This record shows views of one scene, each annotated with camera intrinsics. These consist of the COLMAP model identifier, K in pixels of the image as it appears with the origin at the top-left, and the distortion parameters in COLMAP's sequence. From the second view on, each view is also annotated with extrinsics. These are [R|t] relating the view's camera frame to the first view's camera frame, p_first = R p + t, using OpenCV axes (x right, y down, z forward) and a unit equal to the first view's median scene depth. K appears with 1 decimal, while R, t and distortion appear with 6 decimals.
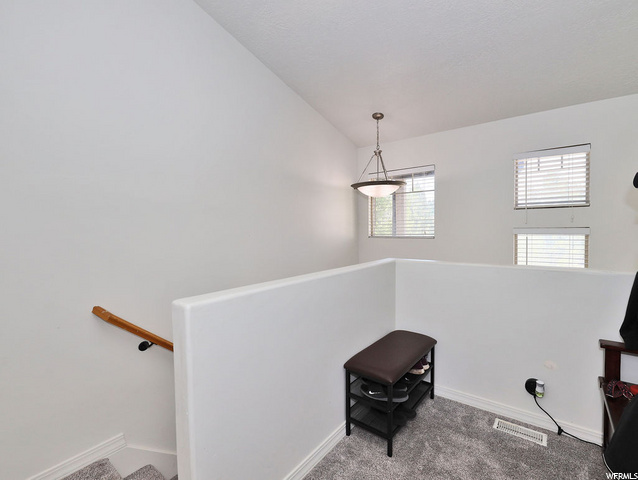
lens RADIAL K [[316.0, 0, 319.0], [0, 316.0, 240.0], [0, 0, 1]] dist [0.000392, -0.000045]
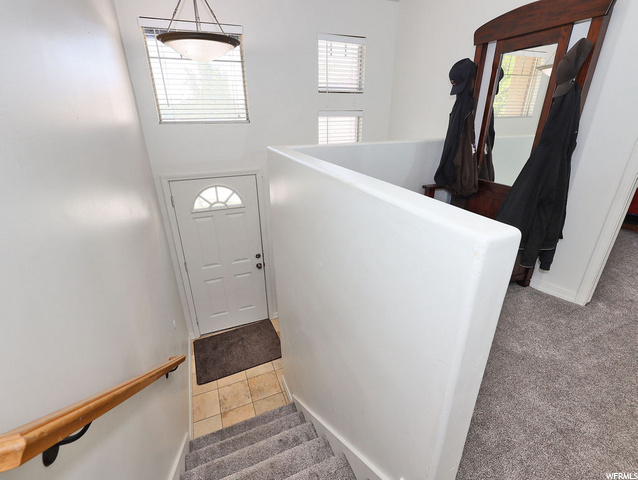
lens RADIAL K [[298.6, 0, 321.6], [0, 298.6, 249.6], [0, 0, 1]] dist [0.000233, -0.000069]
pose [[0.497889, -0.358403, 0.789718, -0.427682], [0.027671, 0.916711, 0.398592, -0.007443], [-0.866799, -0.176602, 0.466337, 0.409048]]
